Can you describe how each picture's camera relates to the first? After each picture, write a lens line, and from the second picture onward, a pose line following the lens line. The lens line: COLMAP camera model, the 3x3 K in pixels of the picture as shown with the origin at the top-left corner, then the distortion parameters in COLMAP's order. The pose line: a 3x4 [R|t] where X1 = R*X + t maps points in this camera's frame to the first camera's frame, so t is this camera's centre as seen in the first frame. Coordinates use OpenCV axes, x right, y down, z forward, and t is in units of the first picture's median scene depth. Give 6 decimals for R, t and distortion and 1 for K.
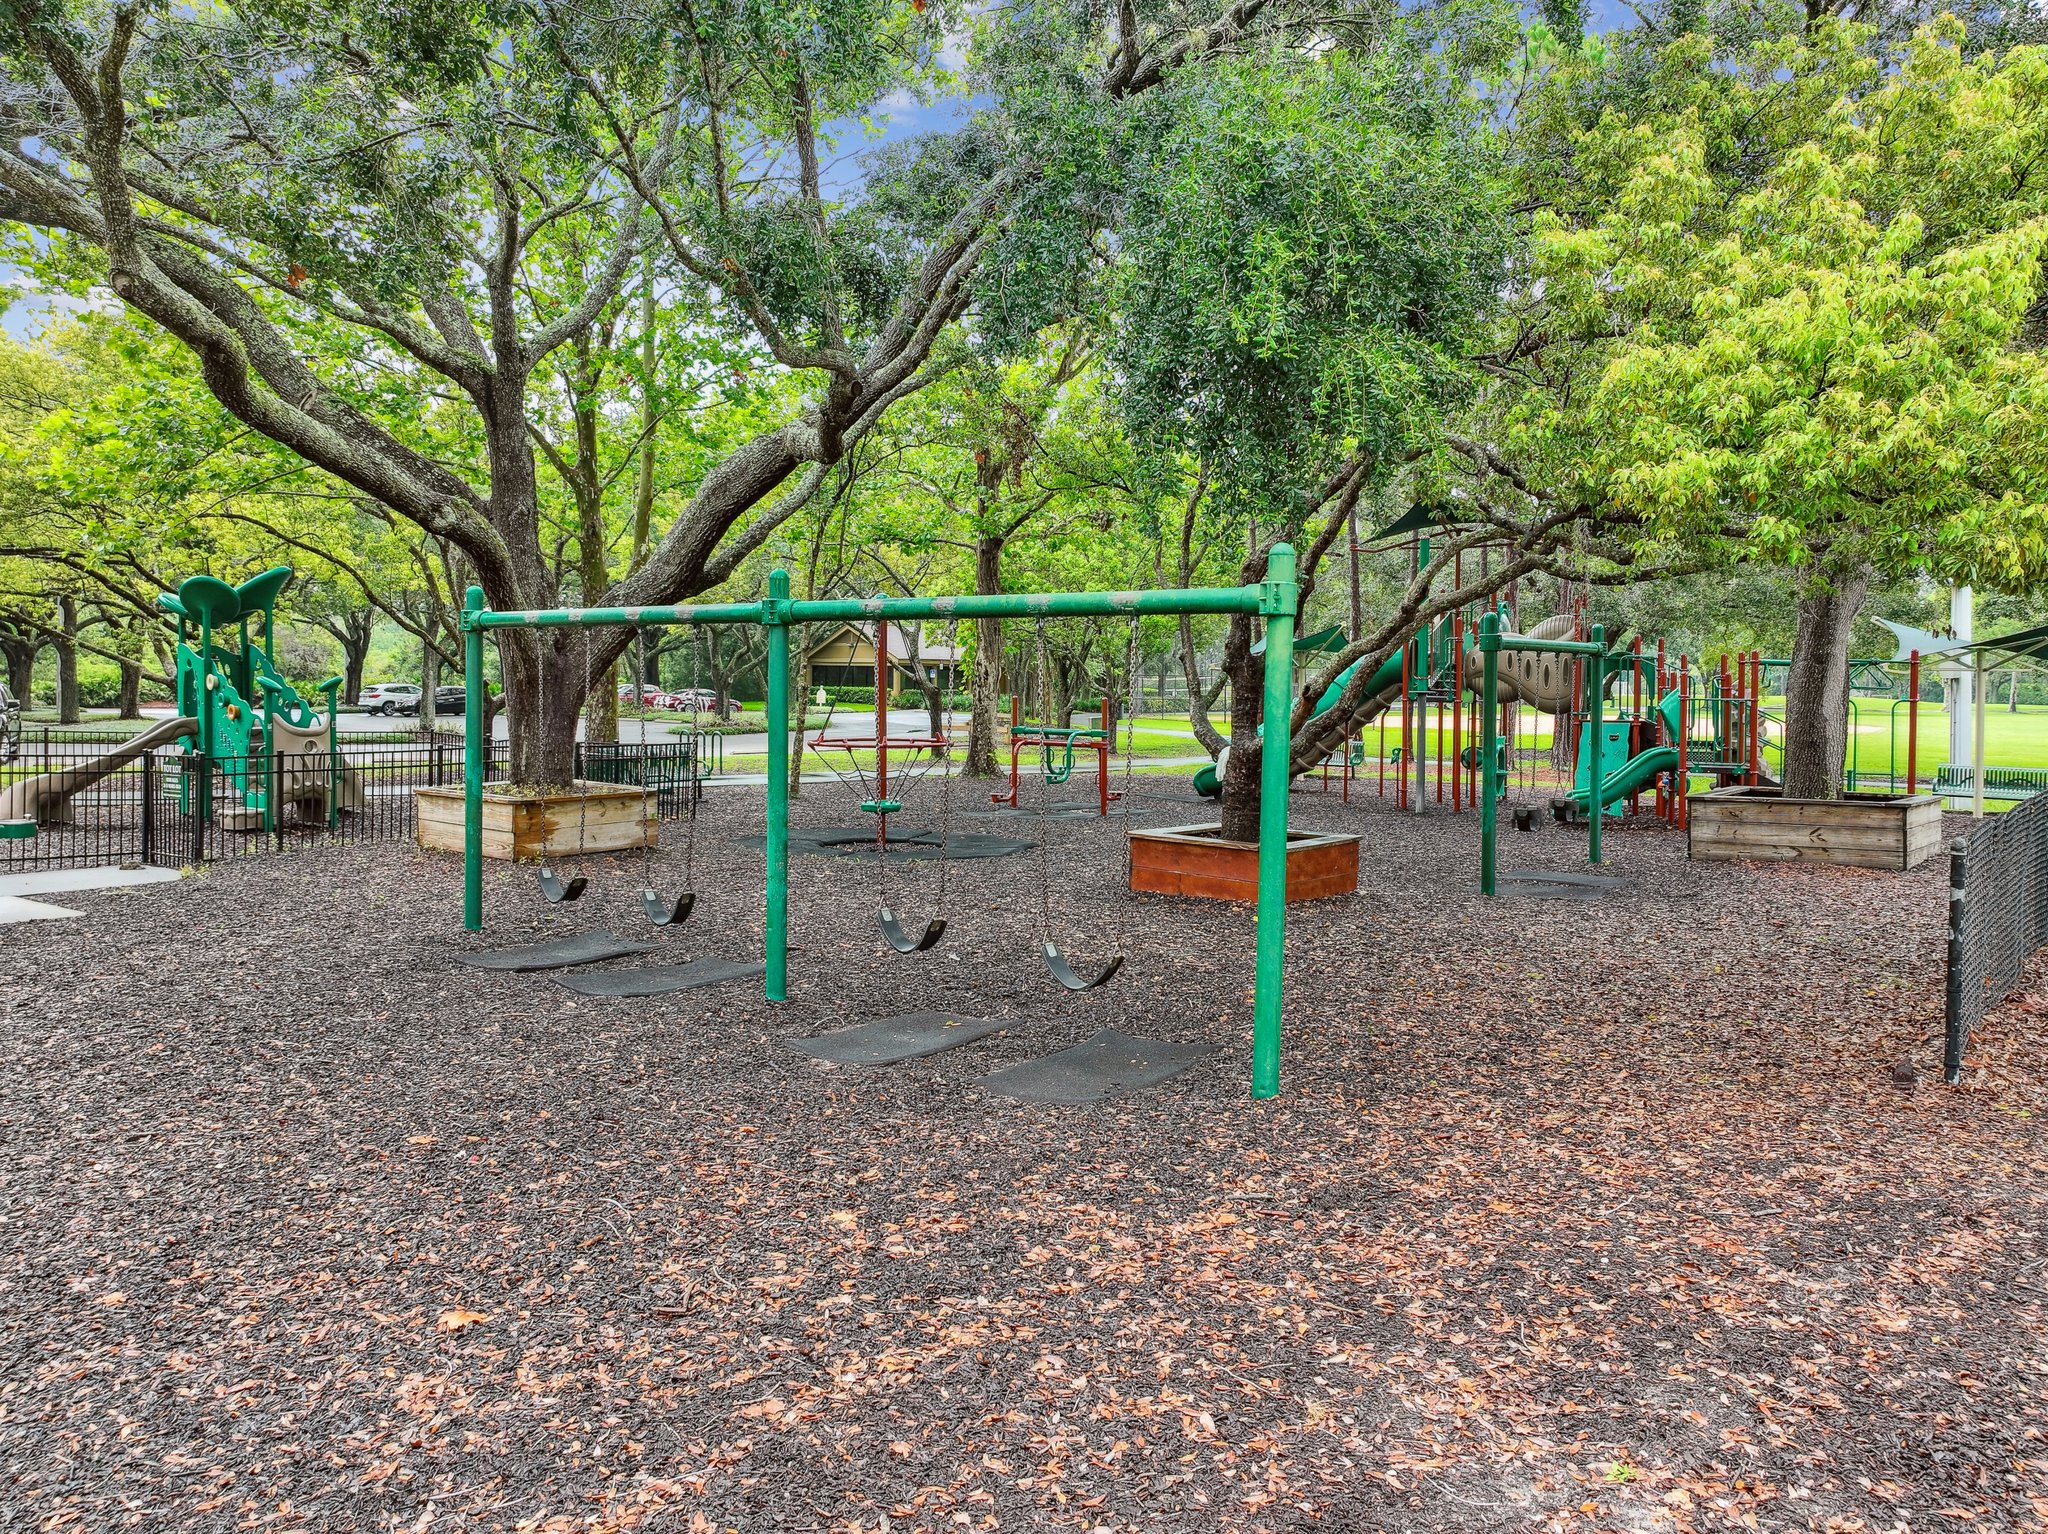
lens RADIAL K [[1440.0, 0, 1025.3], [0, 1440.0, 698.5], [0, 0, 1]] dist [0.000909, 0.008320]
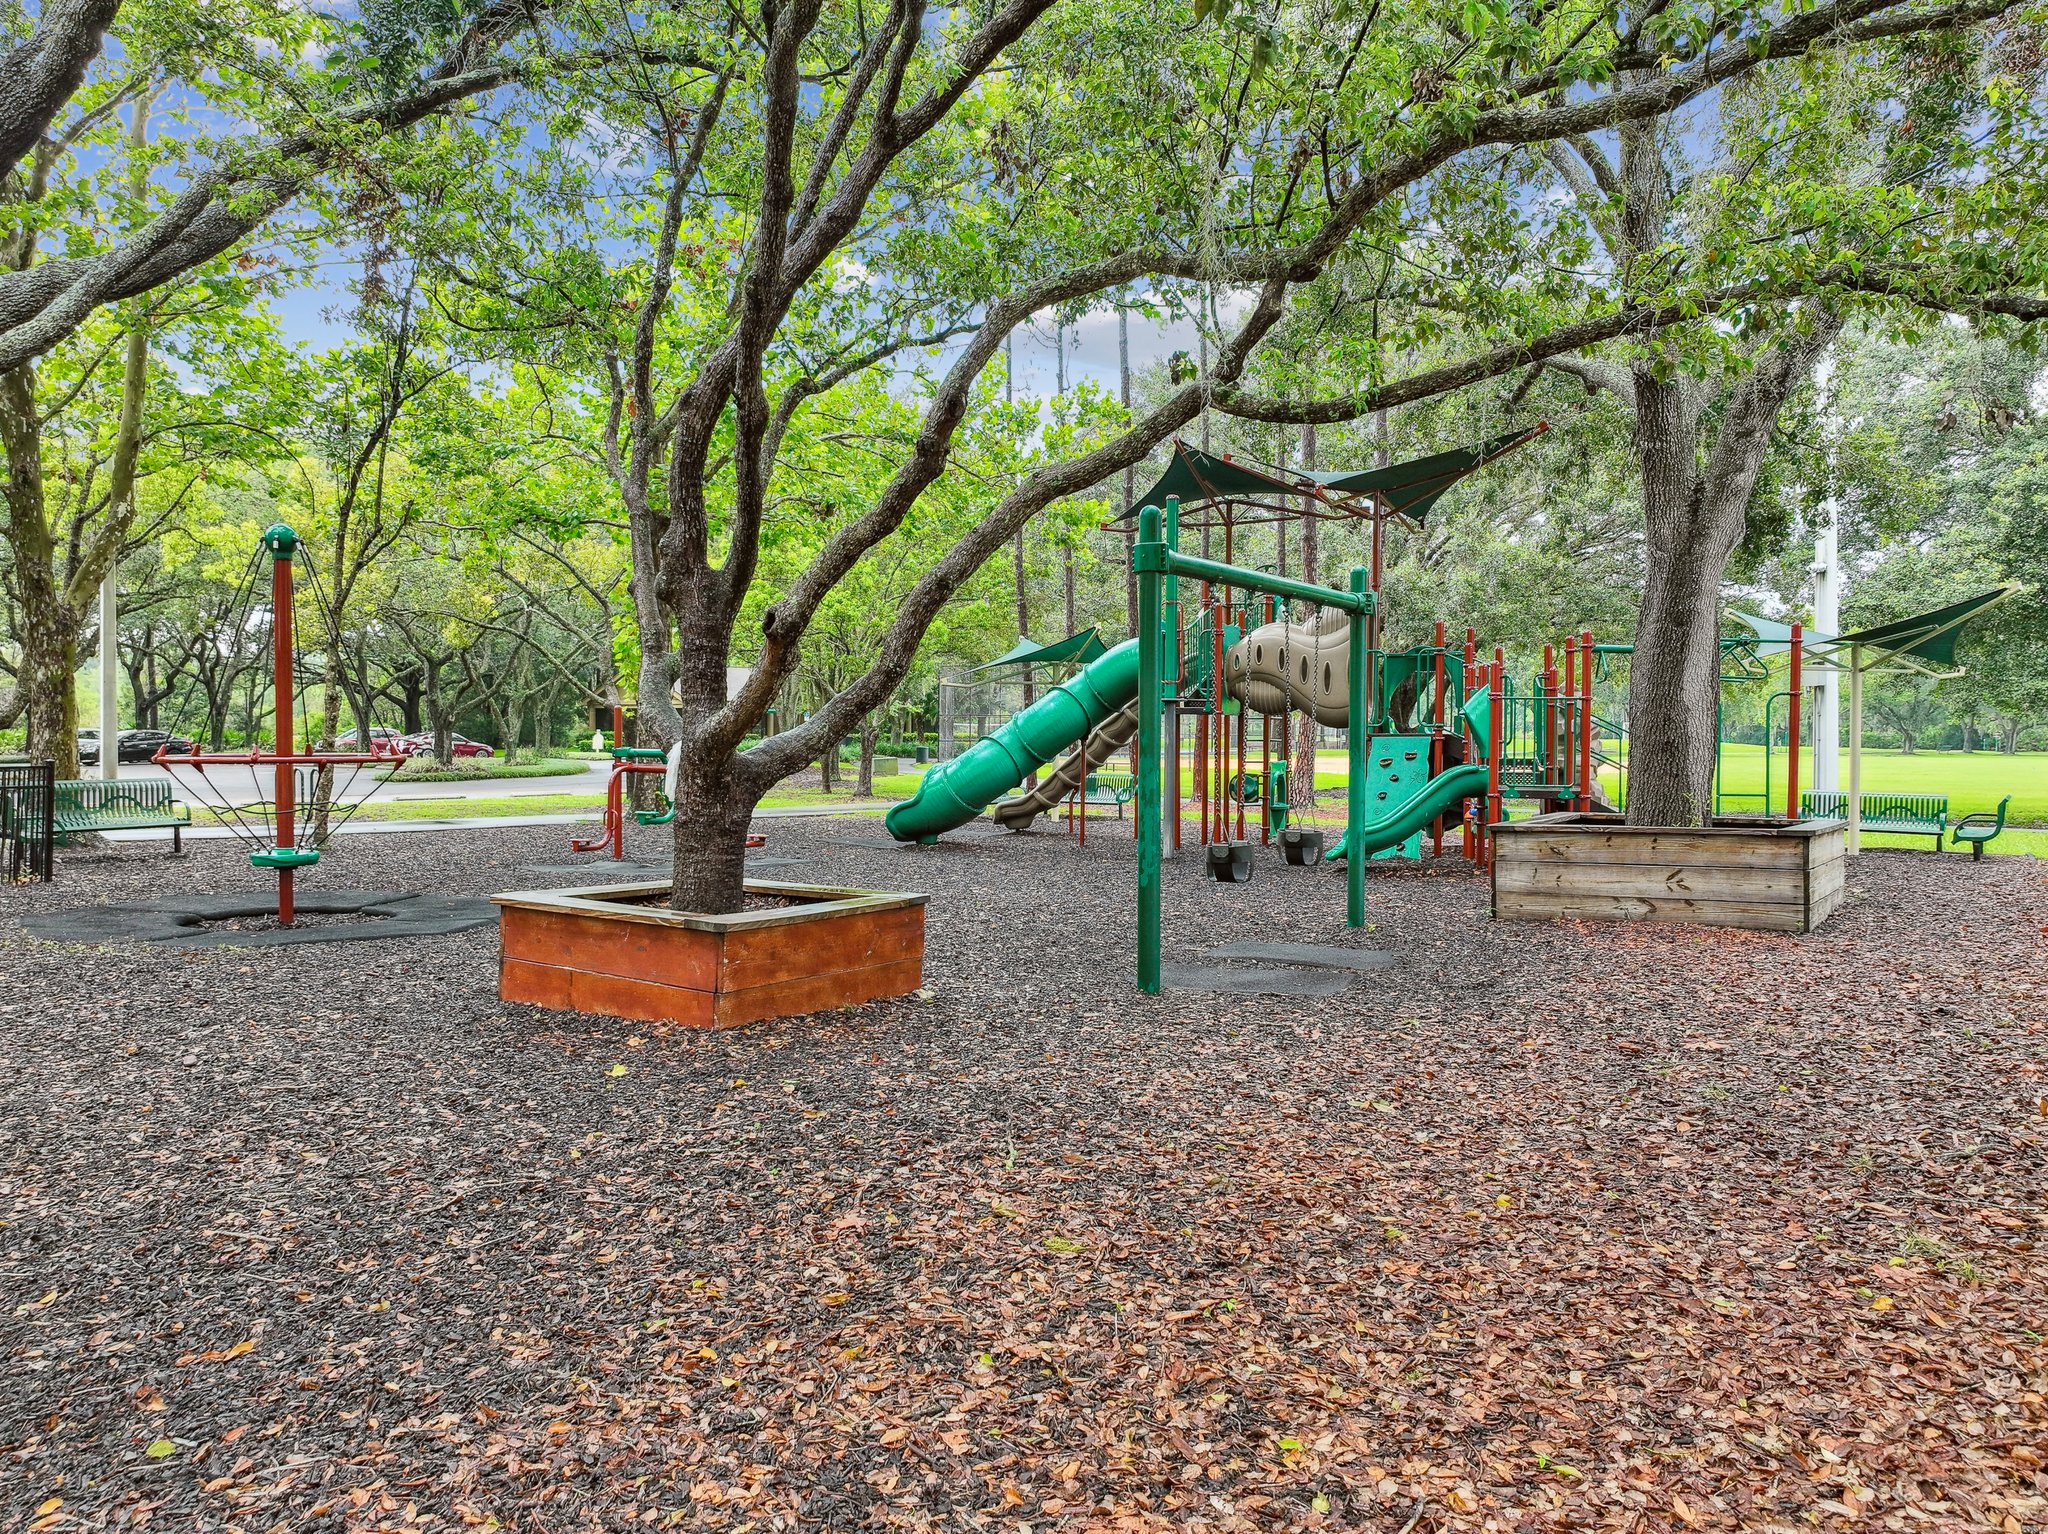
lens RADIAL K [[1472.0, 0, 1024.0], [0, 1472.0, 767.0], [0, 0, 1]] dist [0.006832, 0.003078]
pose [[0.994623, -0.007441, 0.103292, 0.156254], [0.006267, 0.999912, 0.011686, 0.028293], [-0.103370, -0.010976, 0.994582, 0.308062]]
